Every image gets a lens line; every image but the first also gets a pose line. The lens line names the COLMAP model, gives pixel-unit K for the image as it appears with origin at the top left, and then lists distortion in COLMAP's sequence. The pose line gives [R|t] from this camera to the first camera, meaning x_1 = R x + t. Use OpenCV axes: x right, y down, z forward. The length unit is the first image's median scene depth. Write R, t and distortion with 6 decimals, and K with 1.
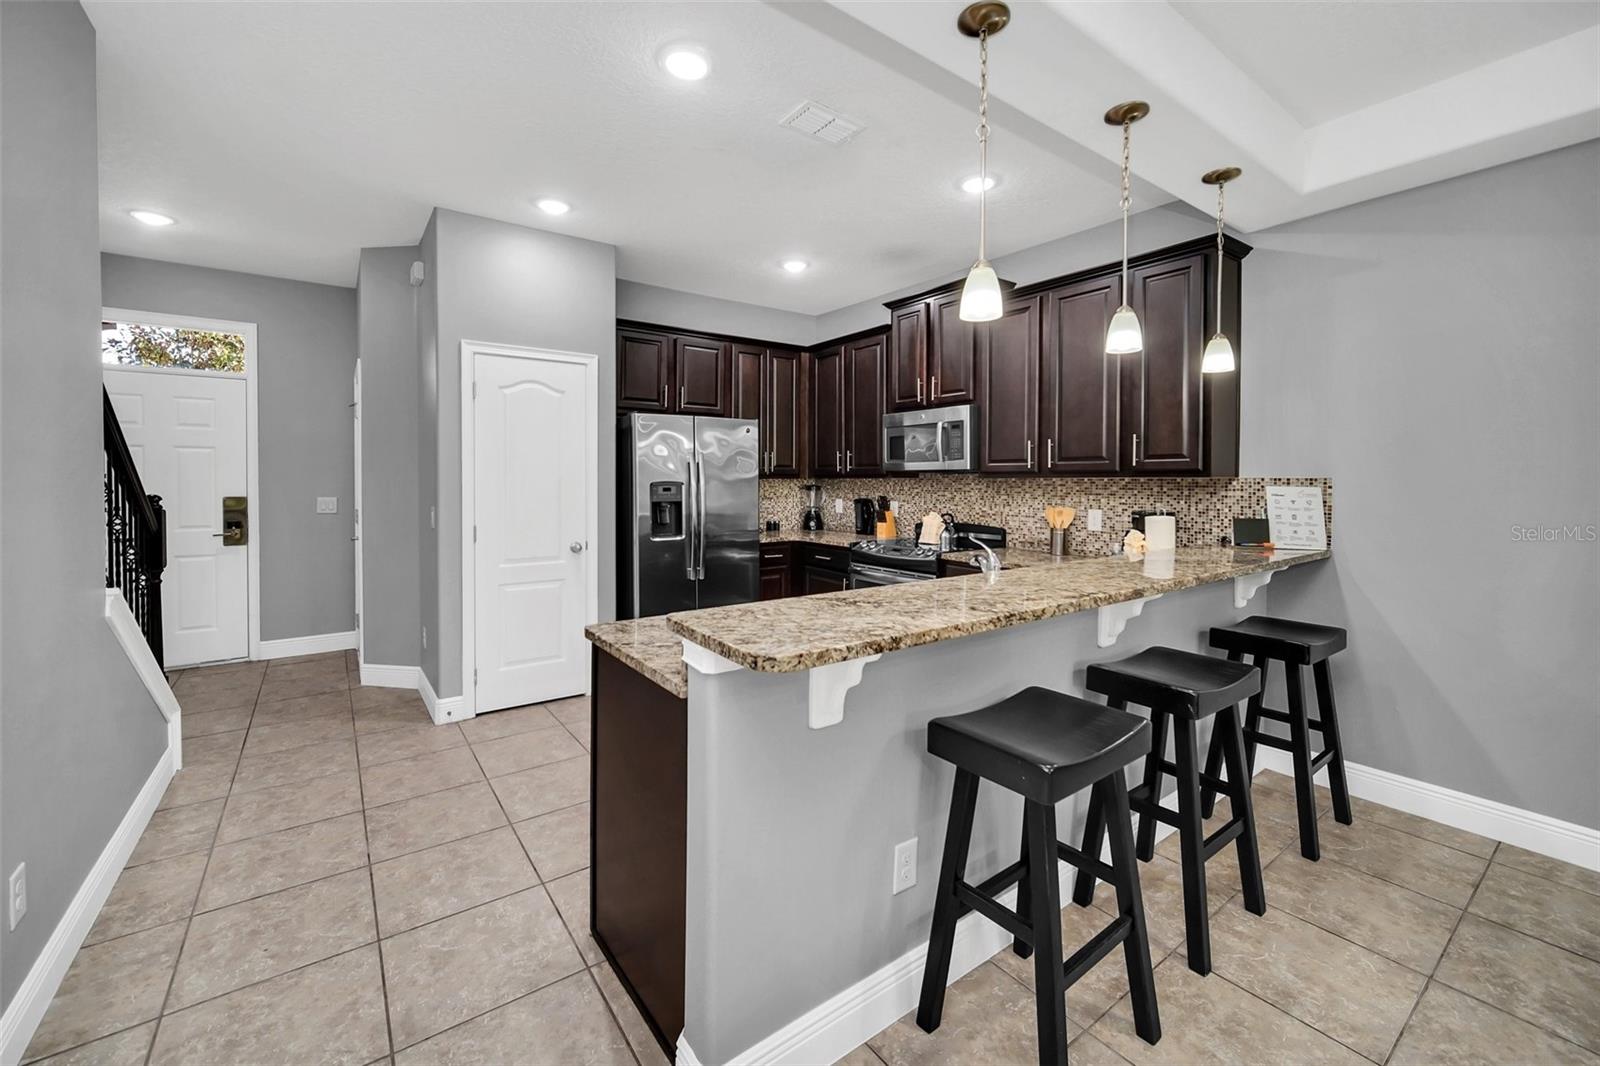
lens RADIAL K [[644.6, 0, 796.1], [0, 644.6, 483.5], [0, 0, 1]] dist [-0.001638, -0.000262]
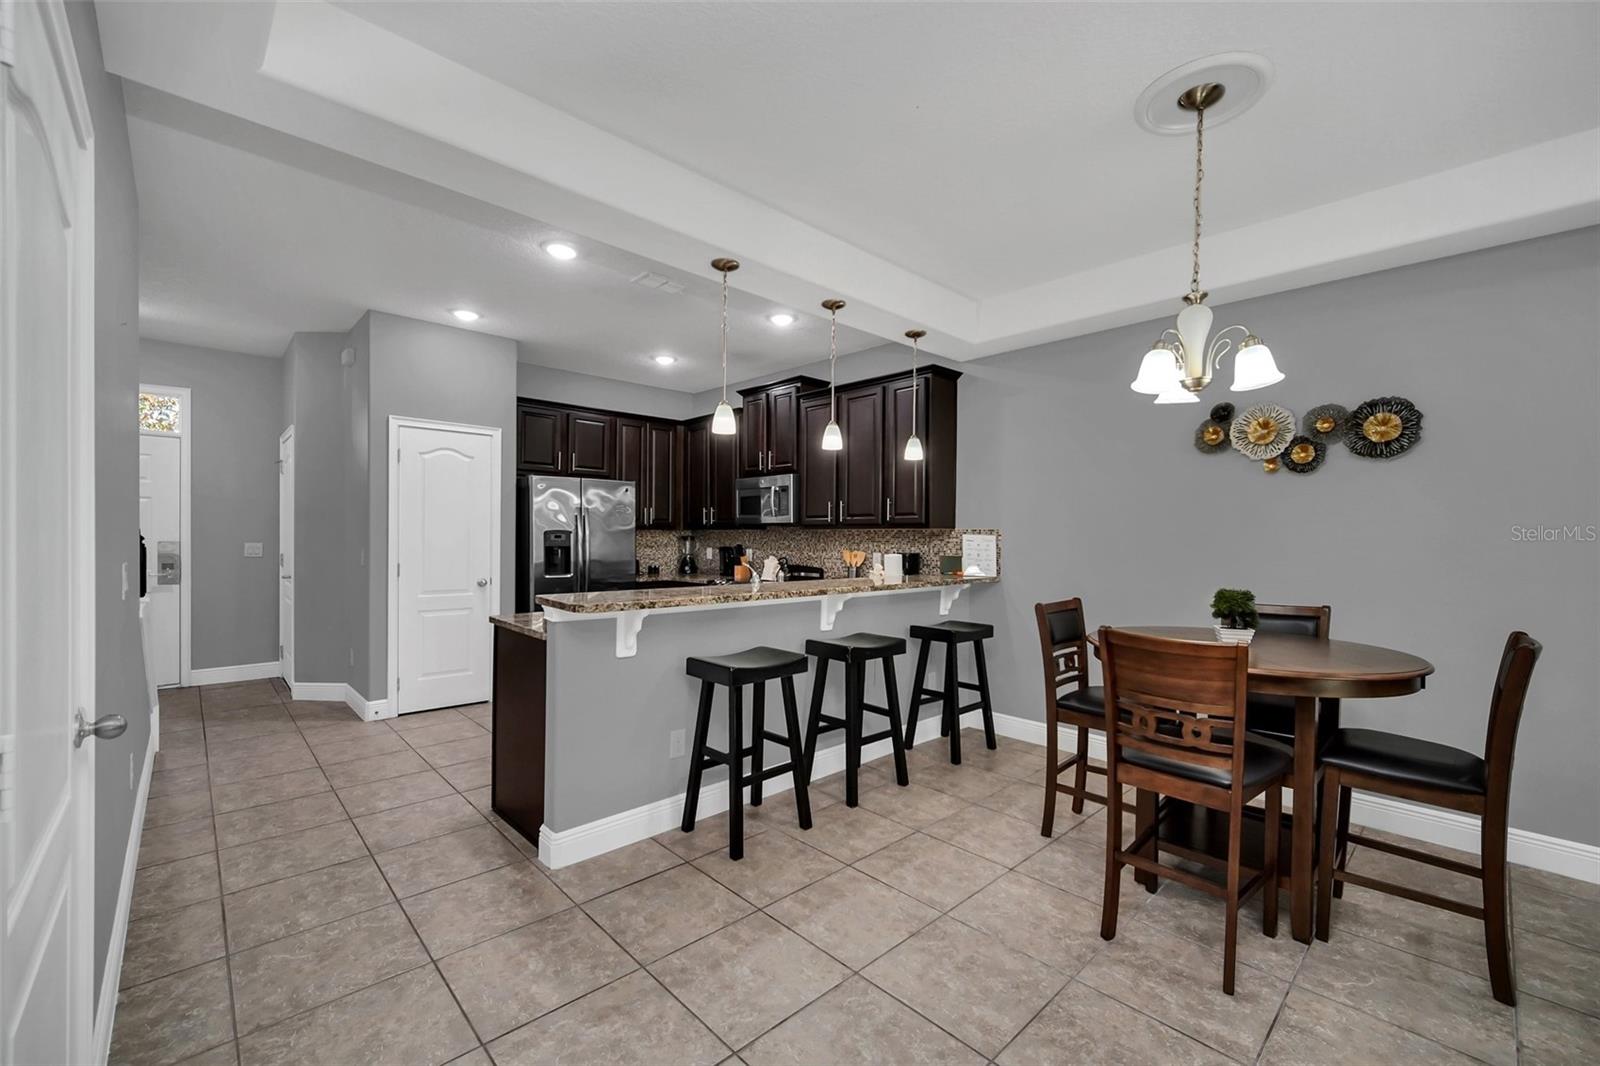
lens RADIAL K [[644.6, 0, 790.4], [0, 644.6, 539.4], [0, 0, 1]] dist [-0.001638, -0.000262]
pose [[0.992884, 0.004785, 0.118989, 0.105545], [-0.004865, 0.999988, 0.000383, 0.011814], [-0.118986, -0.000959, 0.992896, -0.320627]]
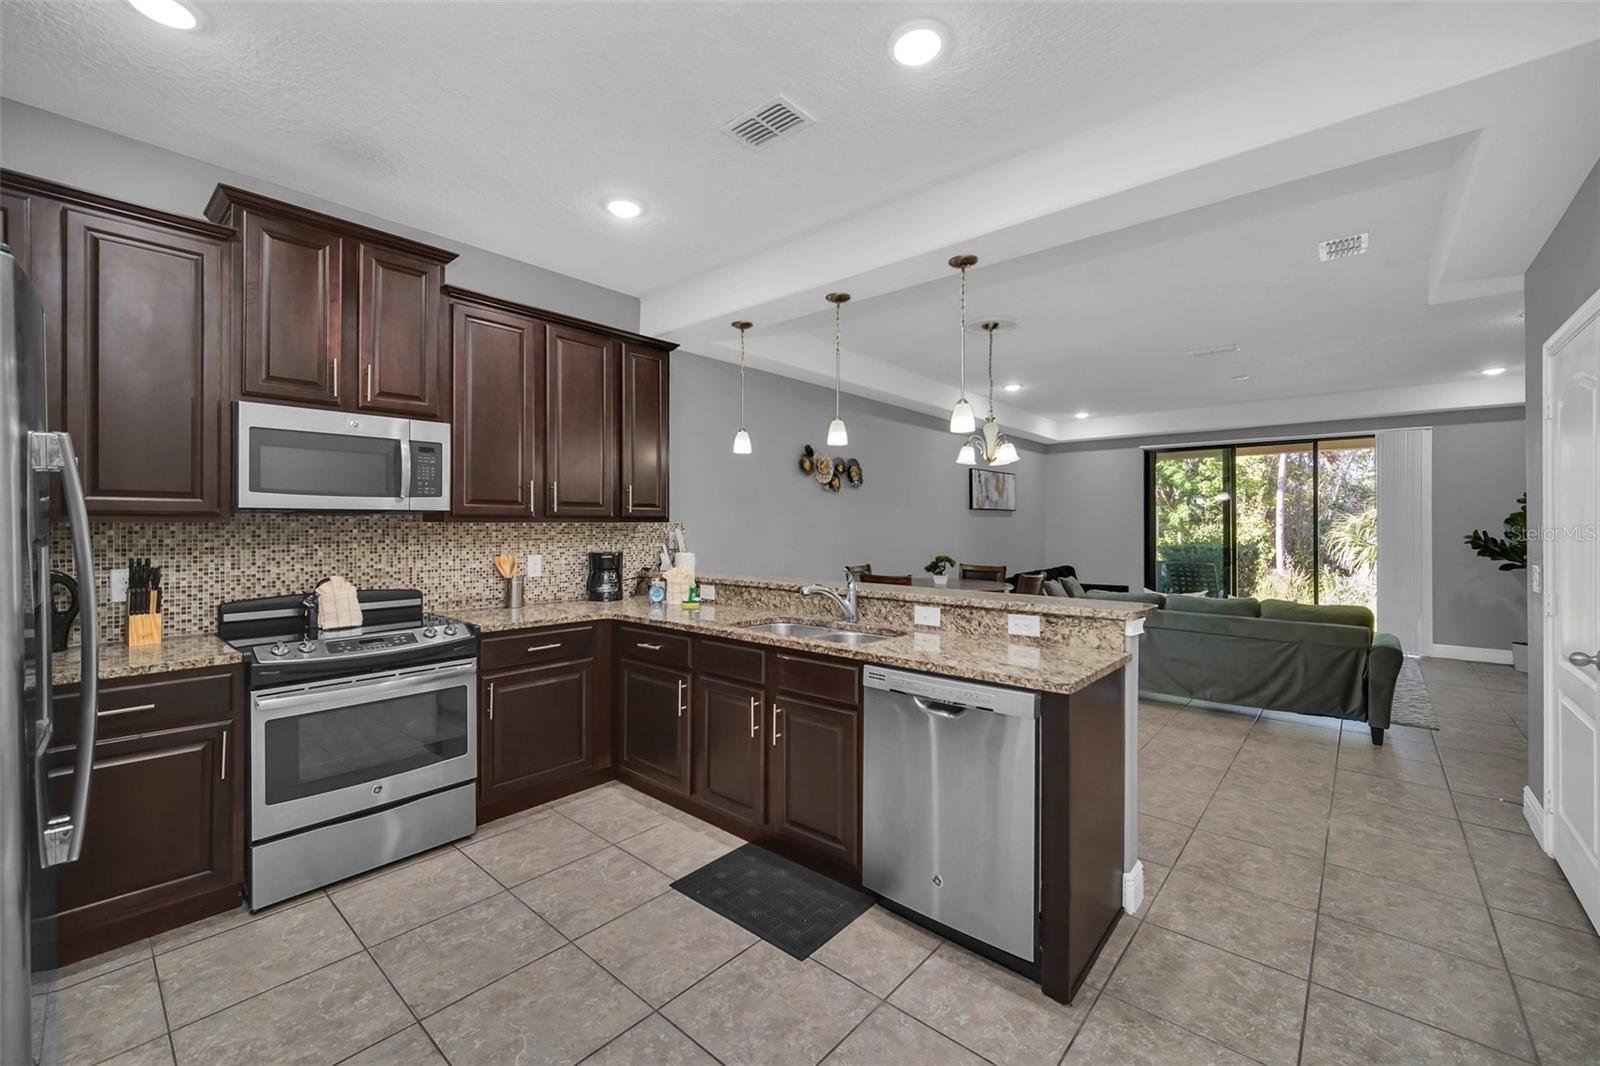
lens RADIAL K [[657.3, 0, 798.2], [0, 657.3, 523.9], [0, 0, 1]] dist [-0.008086, 0.000598]
pose [[-0.222656, 0.000199, 0.974897, -0.560827], [0.006103, 0.999981, 0.001189, -0.005518], [-0.974878, 0.006214, -0.222653, 0.768452]]
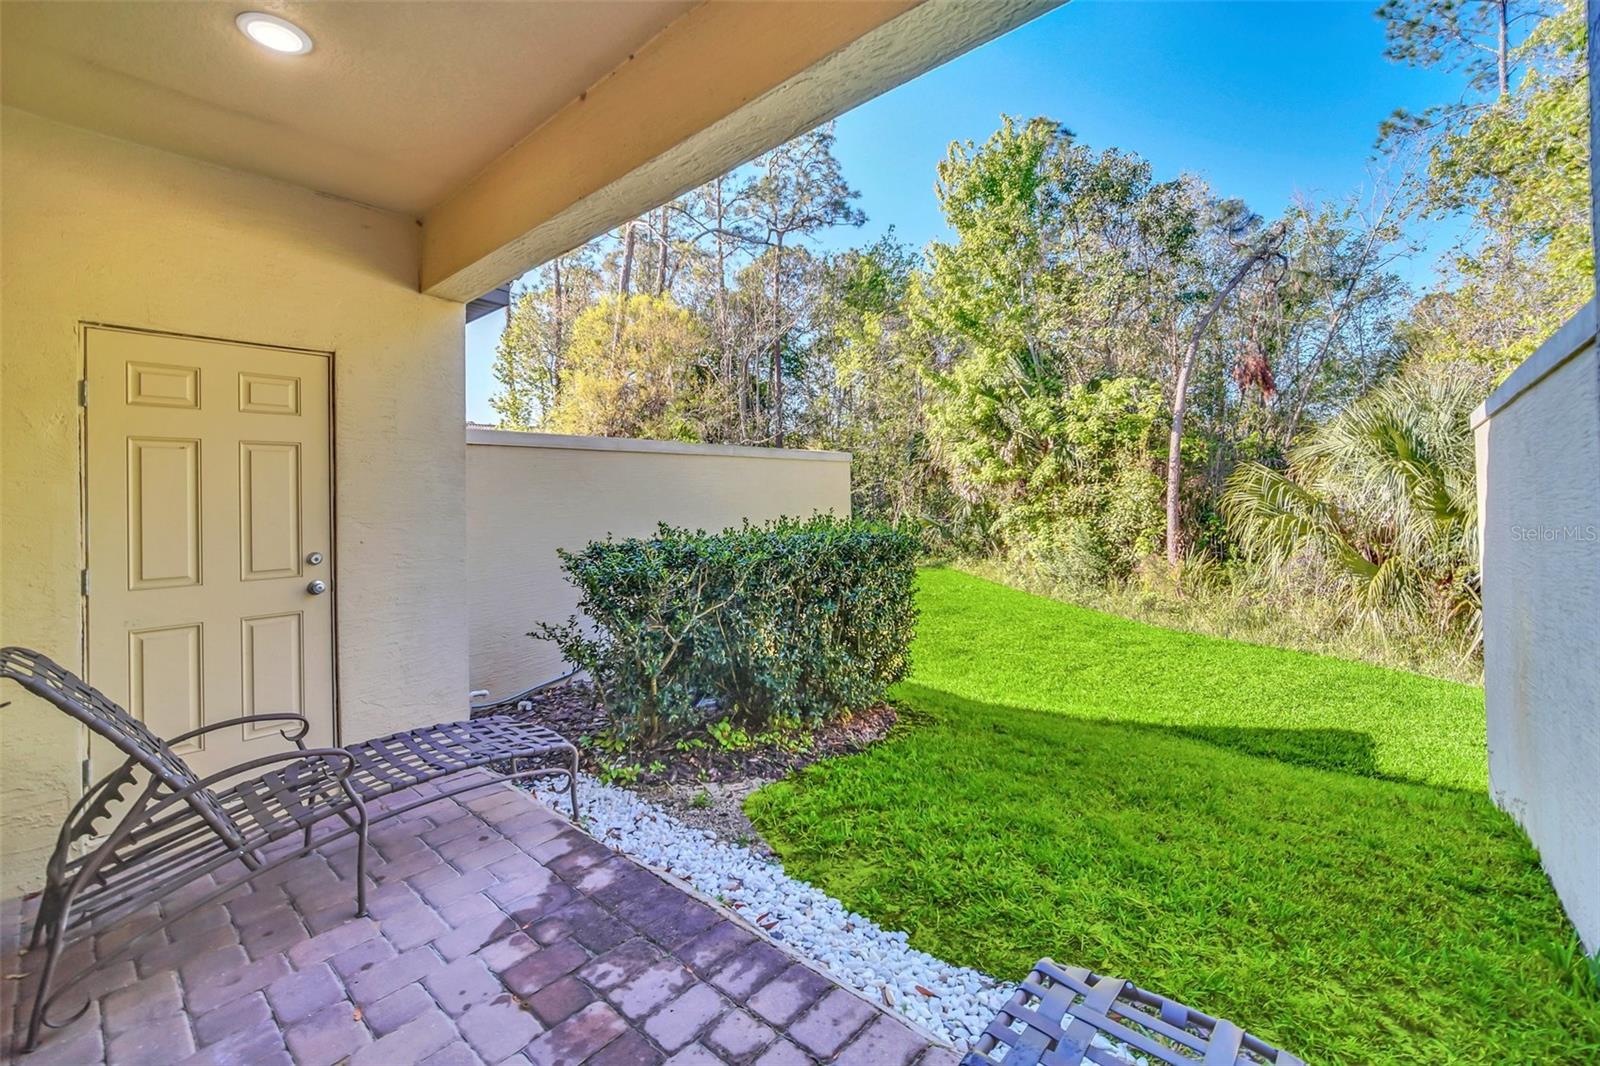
lens RADIAL K [[644.6, 0, 791.5], [0, 644.6, 506.8], [0, 0, 1]] dist [-0.001638, -0.000262]
pose [[-0.193506, -0.014021, 0.980999, 0.741044], [0.026790, 0.999450, 0.019569, 0.036246], [-0.980733, 0.030068, -0.193024, -1.505968]]
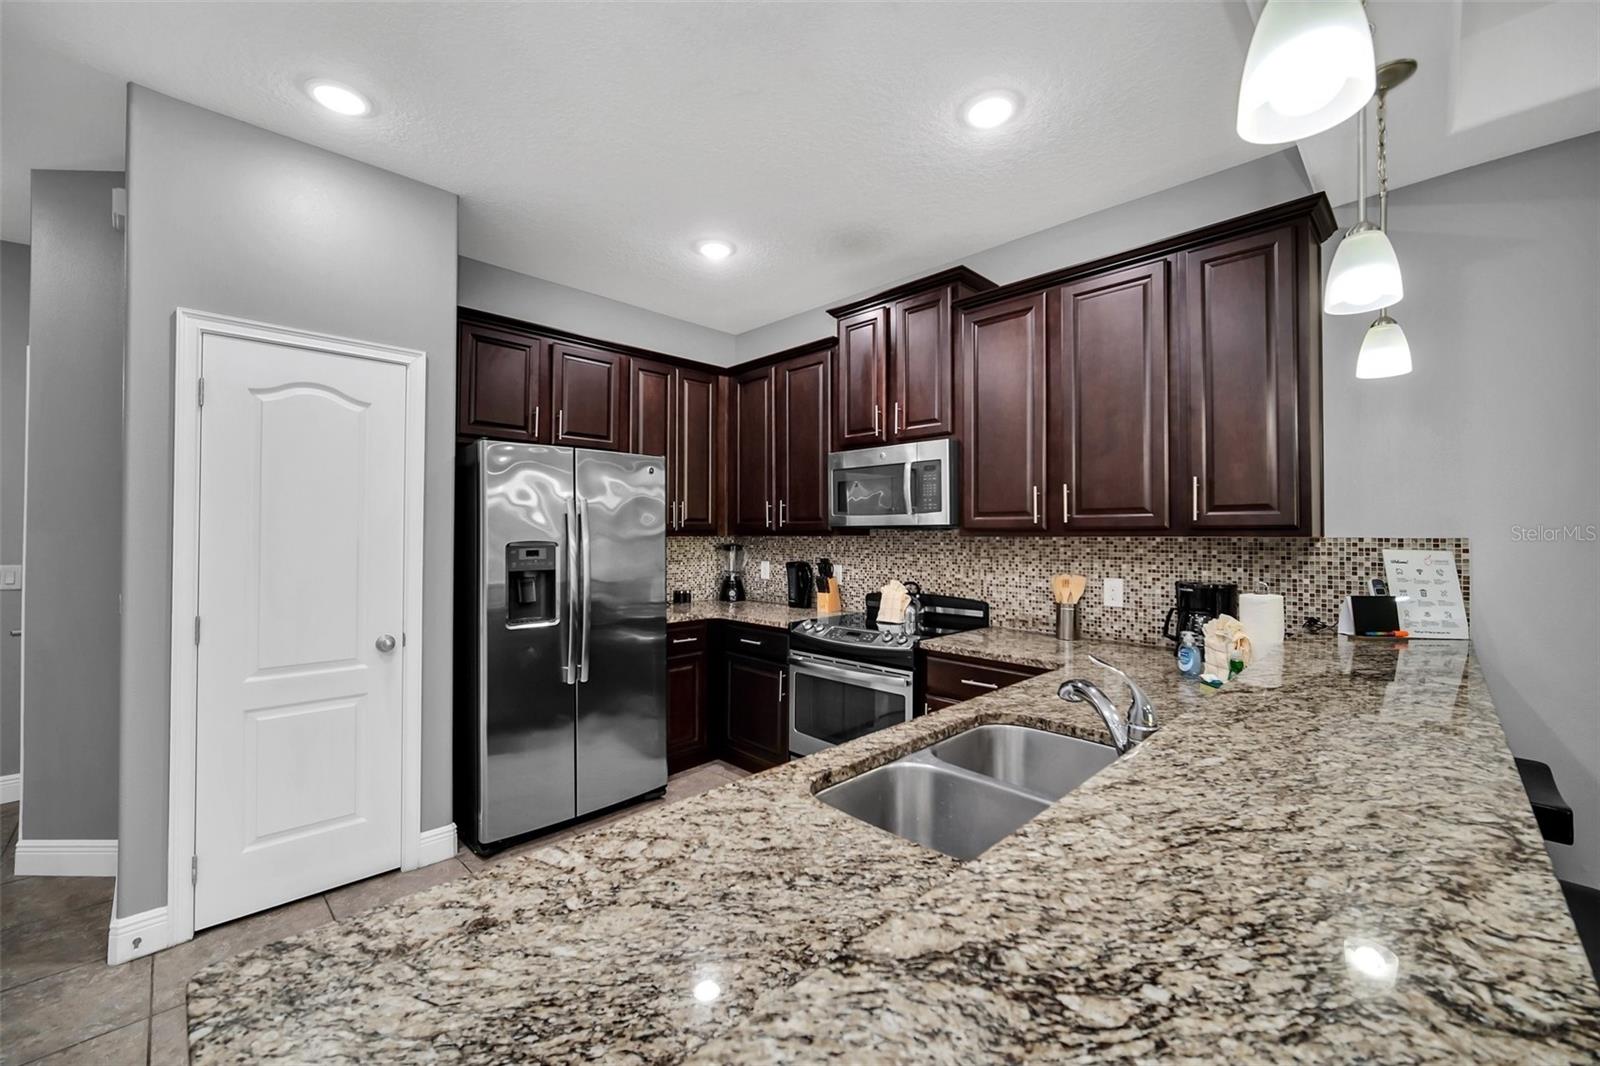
lens RADIAL K [[632.1, 0, 792.3], [0, 632.1, 530.1], [0, 0, 1]] dist [-0.004471, 0.000925]
pose [[0.988773, 0.001123, 0.149423, -0.024149], [0.000795, 0.999918, -0.012771, -0.007129], [-0.149425, 0.012747, 0.988691, 0.291432]]
